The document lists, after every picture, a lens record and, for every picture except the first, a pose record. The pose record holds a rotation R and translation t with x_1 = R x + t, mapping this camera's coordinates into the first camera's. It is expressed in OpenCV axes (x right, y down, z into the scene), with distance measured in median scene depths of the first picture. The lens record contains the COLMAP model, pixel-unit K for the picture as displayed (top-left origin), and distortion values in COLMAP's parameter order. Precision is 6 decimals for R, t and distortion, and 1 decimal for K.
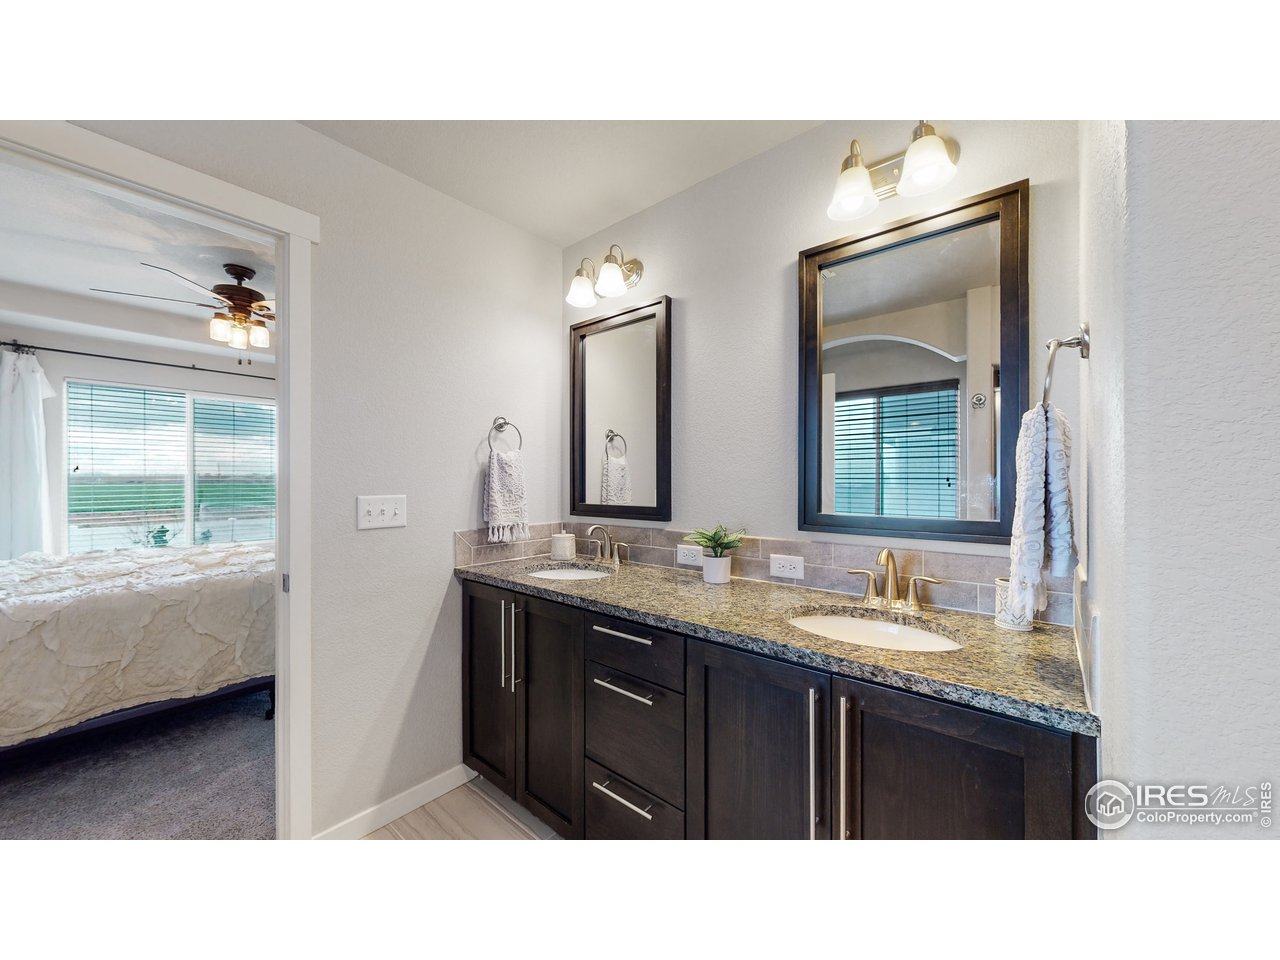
lens RADIAL K [[475.7, 0, 644.4], [0, 475.7, 480.6], [0, 0, 1]] dist [0.000292, -0.000482]
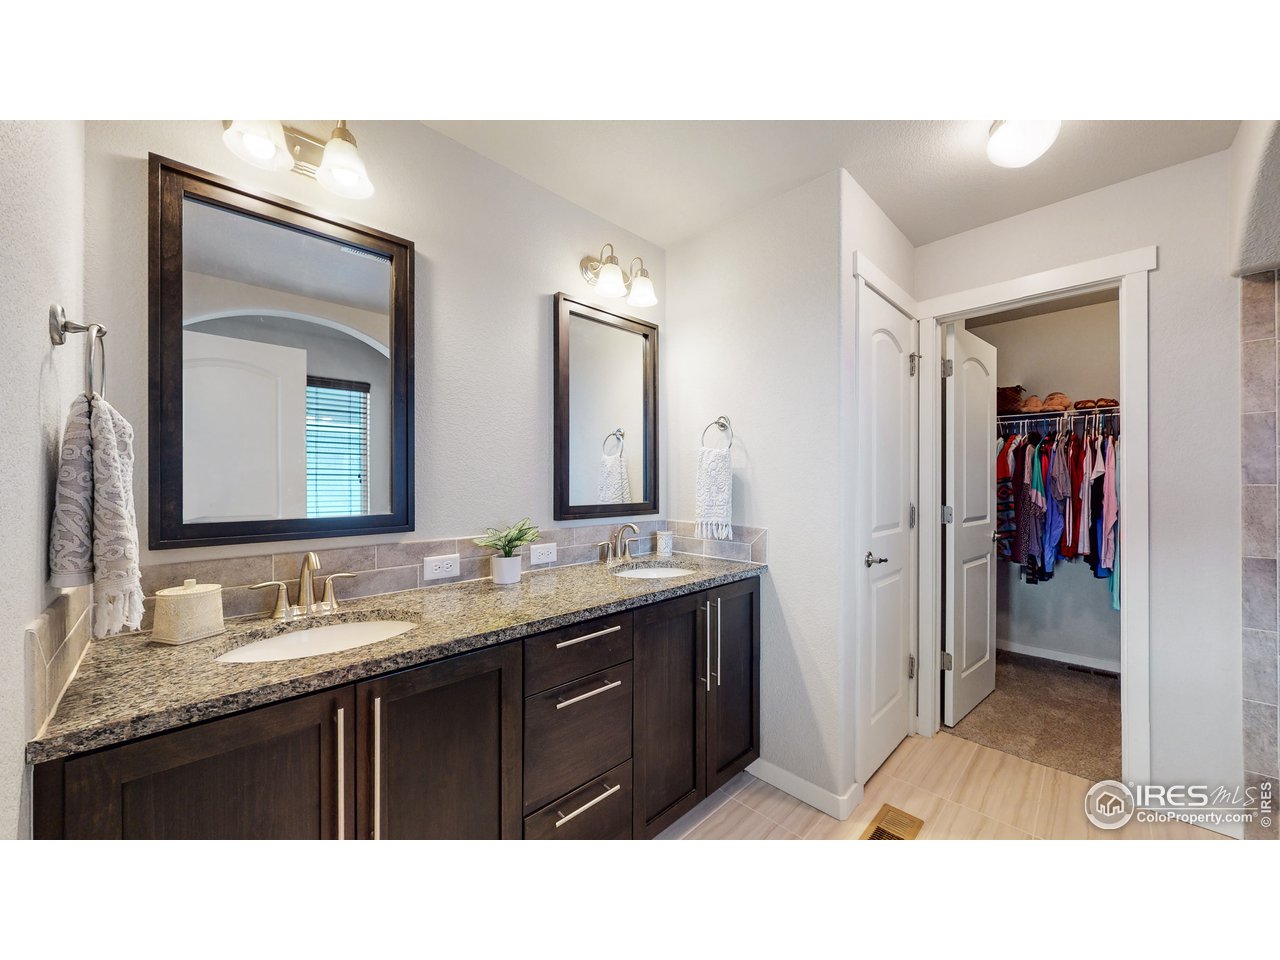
lens RADIAL K [[475.7, 0, 640.2], [0, 475.7, 476.4], [0, 0, 1]] dist [0.000292, -0.000482]
pose [[0.088654, 0.003865, 0.996055, -0.816748], [-0.006019, 0.999976, -0.003344, -0.004075], [-0.996044, -0.005699, 0.088675, 0.646600]]
